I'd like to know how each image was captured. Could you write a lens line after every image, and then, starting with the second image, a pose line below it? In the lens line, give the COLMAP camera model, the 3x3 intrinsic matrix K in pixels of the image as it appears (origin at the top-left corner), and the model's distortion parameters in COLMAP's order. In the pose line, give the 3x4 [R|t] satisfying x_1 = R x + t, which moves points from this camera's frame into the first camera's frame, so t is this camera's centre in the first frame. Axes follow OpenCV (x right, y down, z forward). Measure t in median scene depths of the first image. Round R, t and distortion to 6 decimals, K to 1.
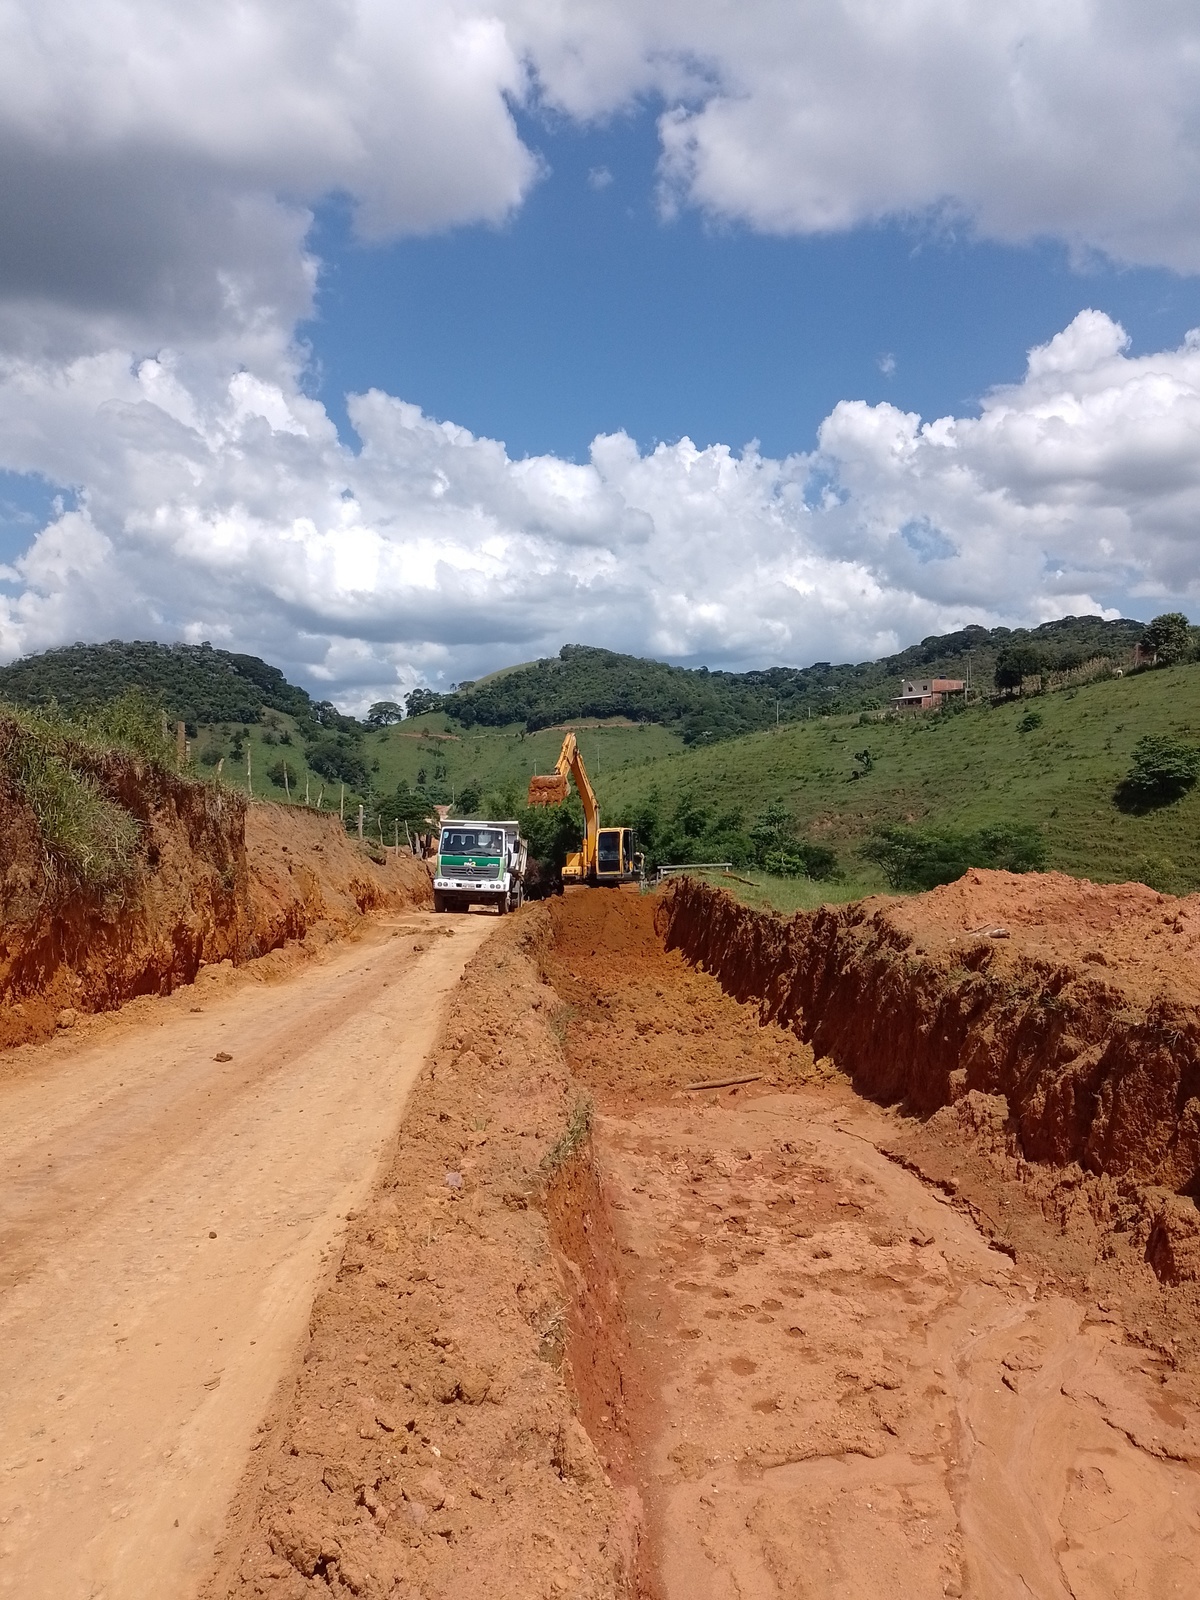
lens RADIAL K [[1194.1, 0, 617.1], [0, 1194.1, 814.2], [0, 0, 1]] dist [0.054705, -0.065226]
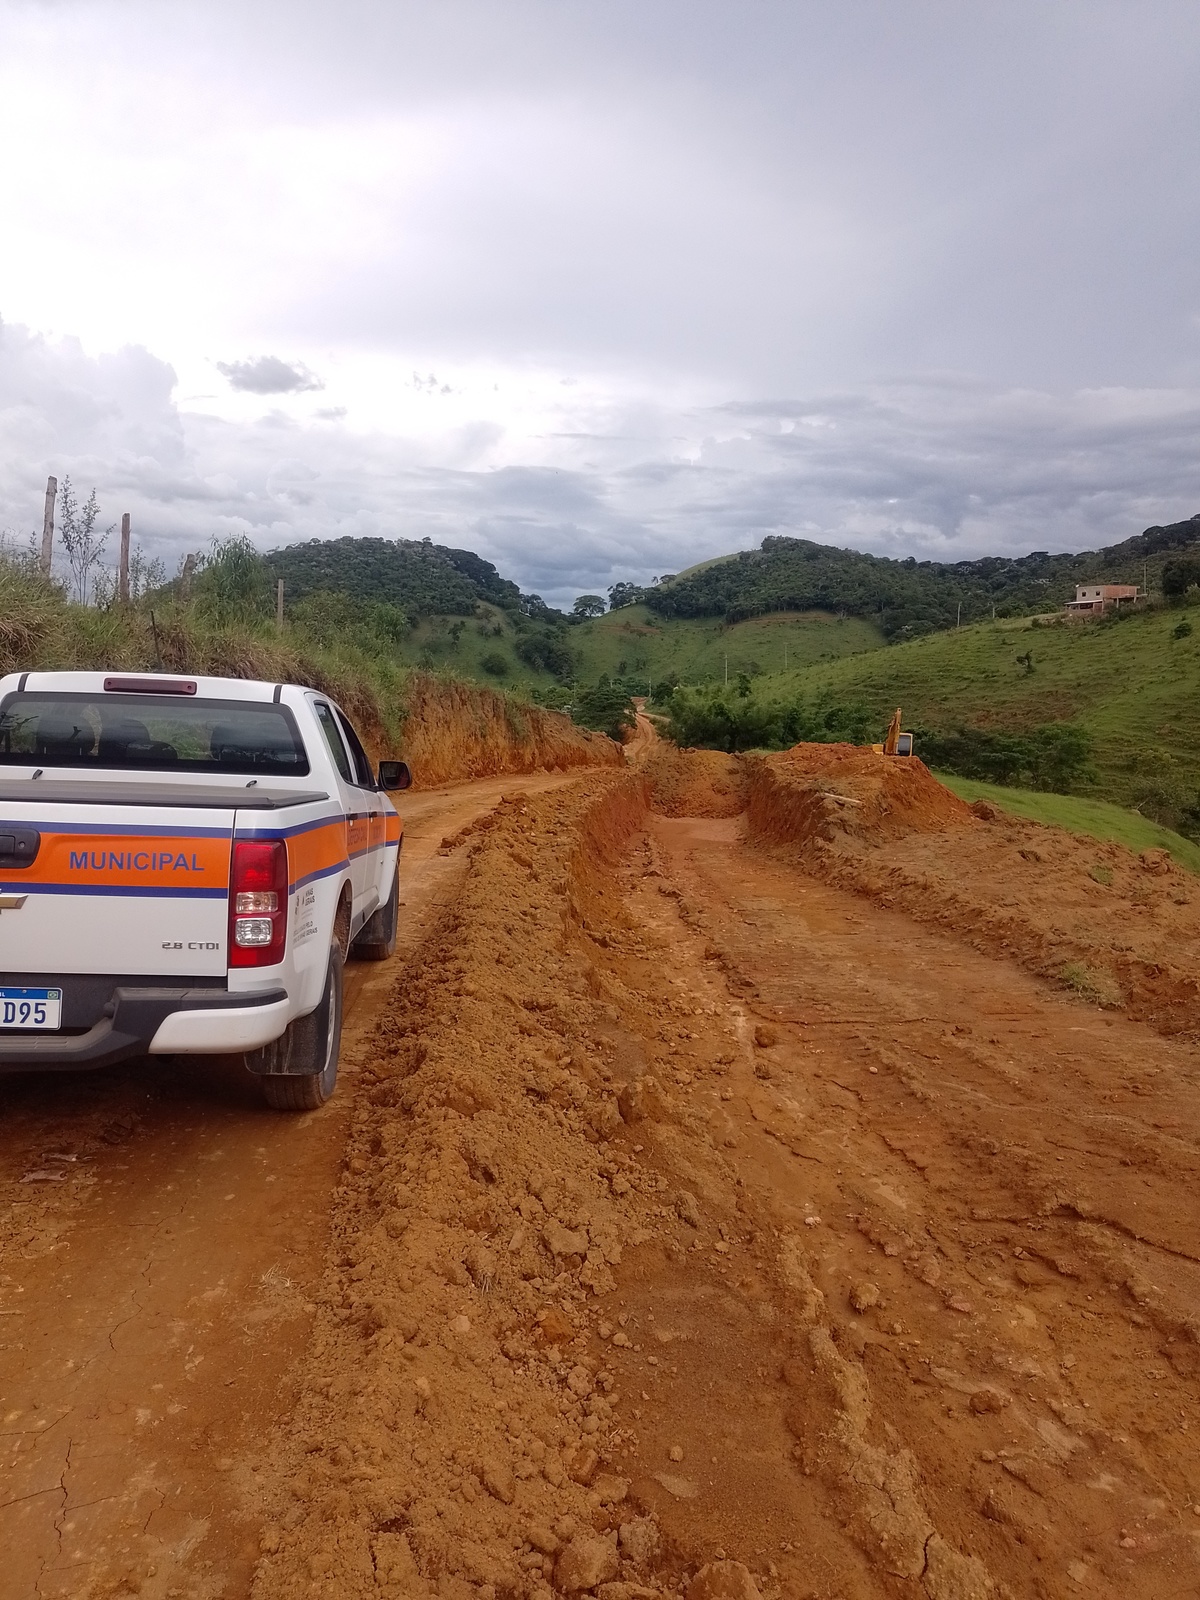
lens RADIAL K [[1194.1, 0, 602.6], [0, 1194.1, 809.6], [0, 0, 1]] dist [0.054705, -0.065226]
pose [[0.983868, 0.034682, -0.175501, 0.006827], [-0.019275, 0.995868, 0.088741, -0.000683], [0.177854, -0.083927, 0.980471, -0.037432]]
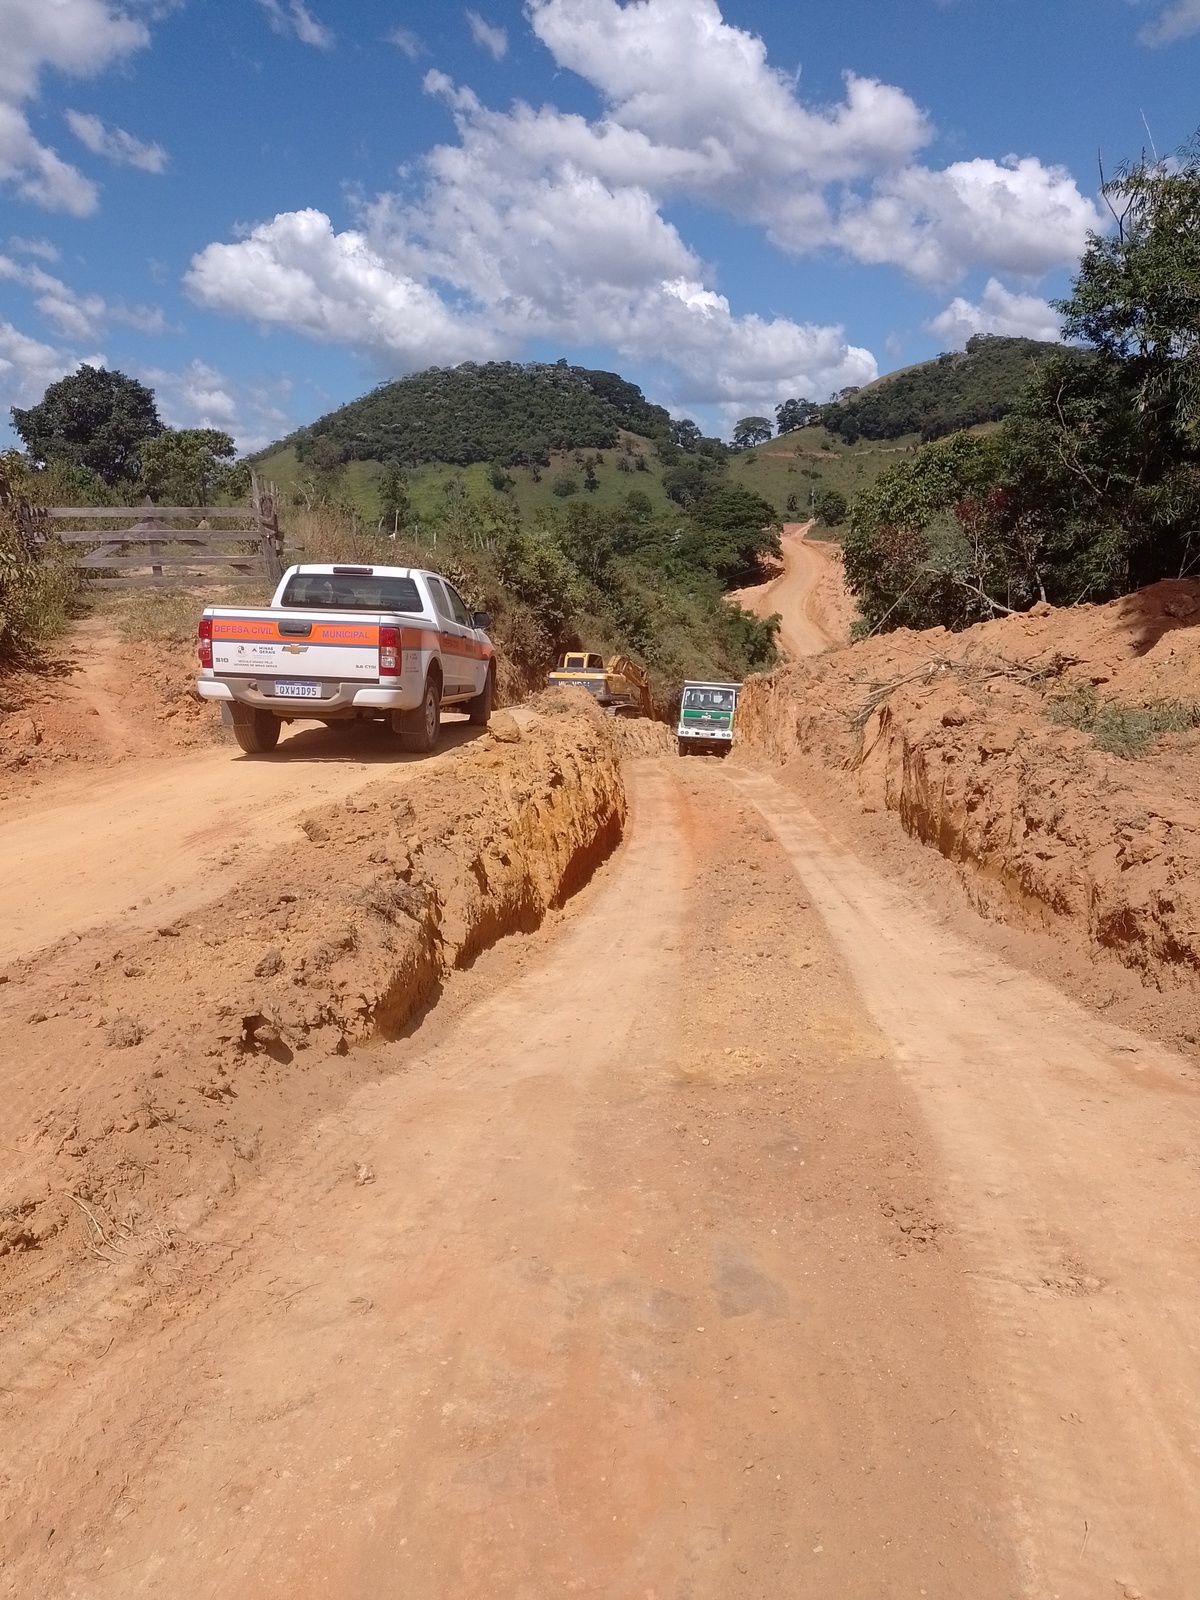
lens RADIAL K [[1194.1, 0, 610.1], [0, 1194.1, 807.4], [0, 0, 1]] dist [0.054705, -0.065226]
pose [[0.949297, 0.050472, -0.310303, -0.008844], [0.013984, 0.979273, 0.202063, 0.006300], [0.314069, -0.196158, 0.928915, 0.111044]]
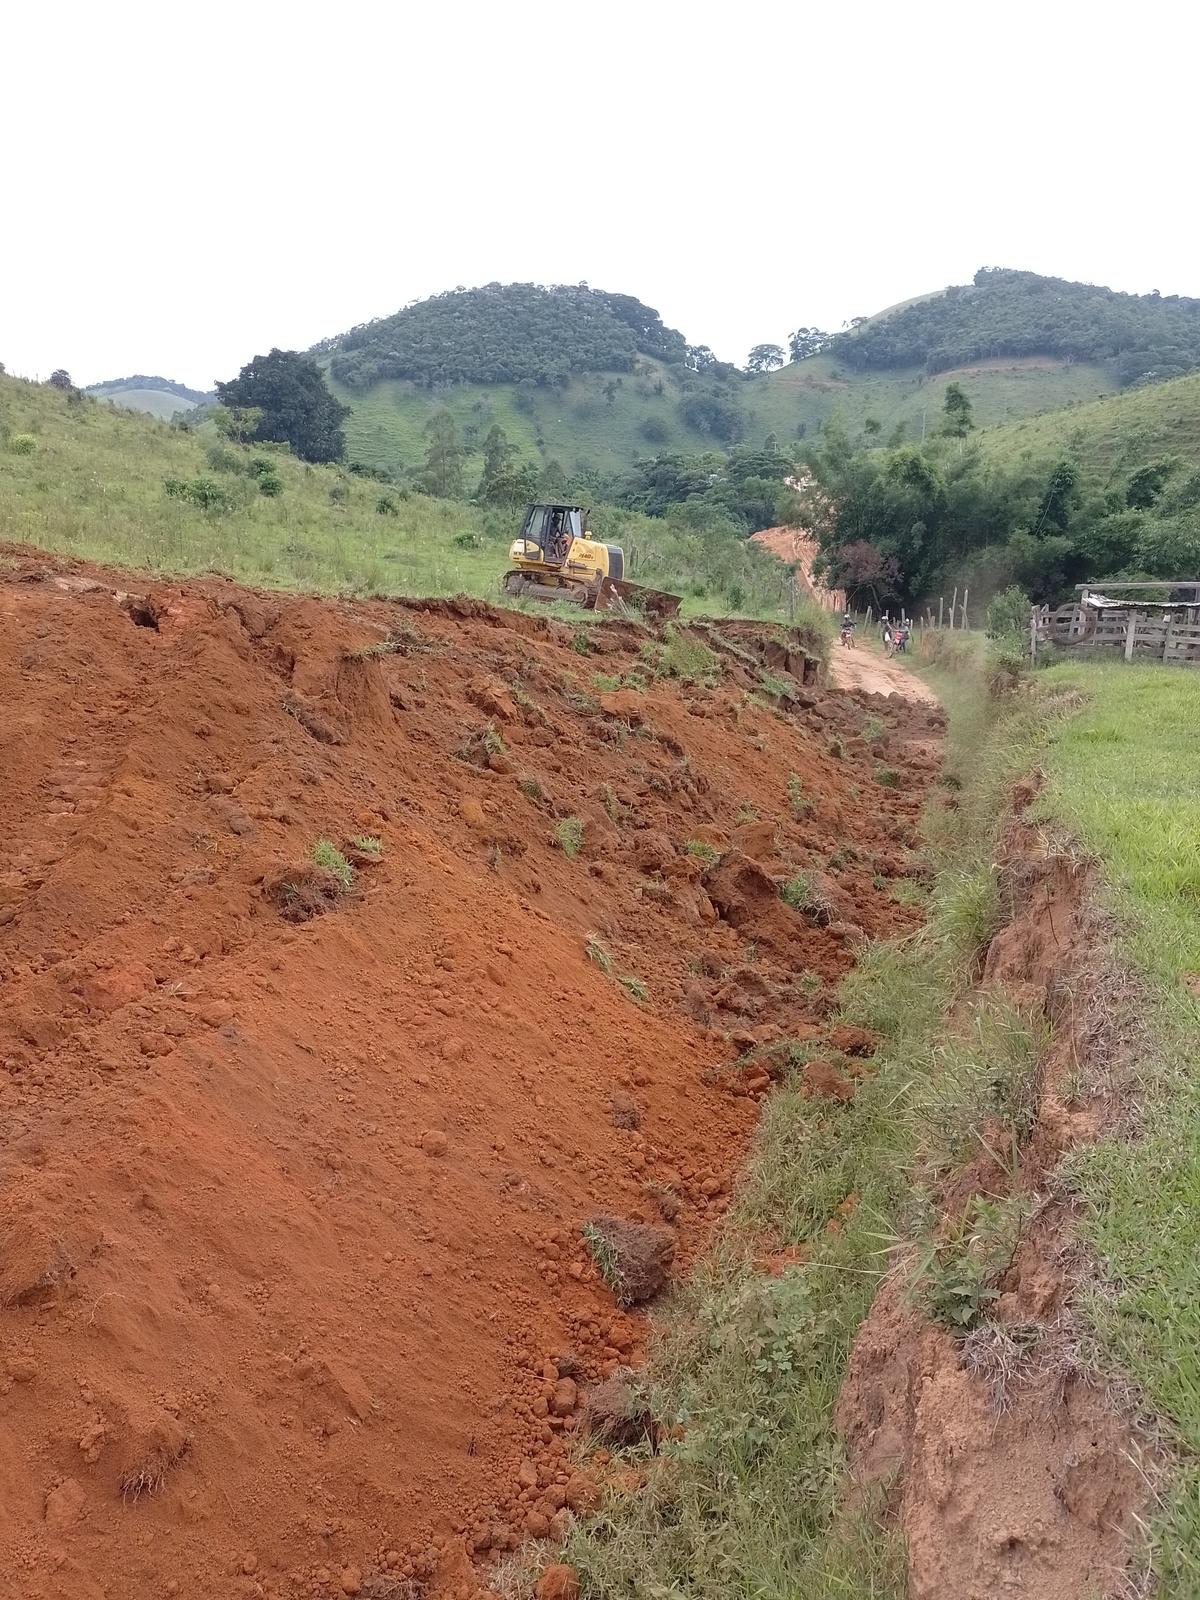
lens RADIAL K [[1194.1, 0, 604.8], [0, 1194.1, 809.3], [0, 0, 1]] dist [0.054705, -0.065226]
pose [[0.947758, 0.095193, -0.304455, 0.000761], [-0.009968, 0.962806, 0.270008, 0.000394], [0.318834, -0.252868, 0.913457, 0.043001]]
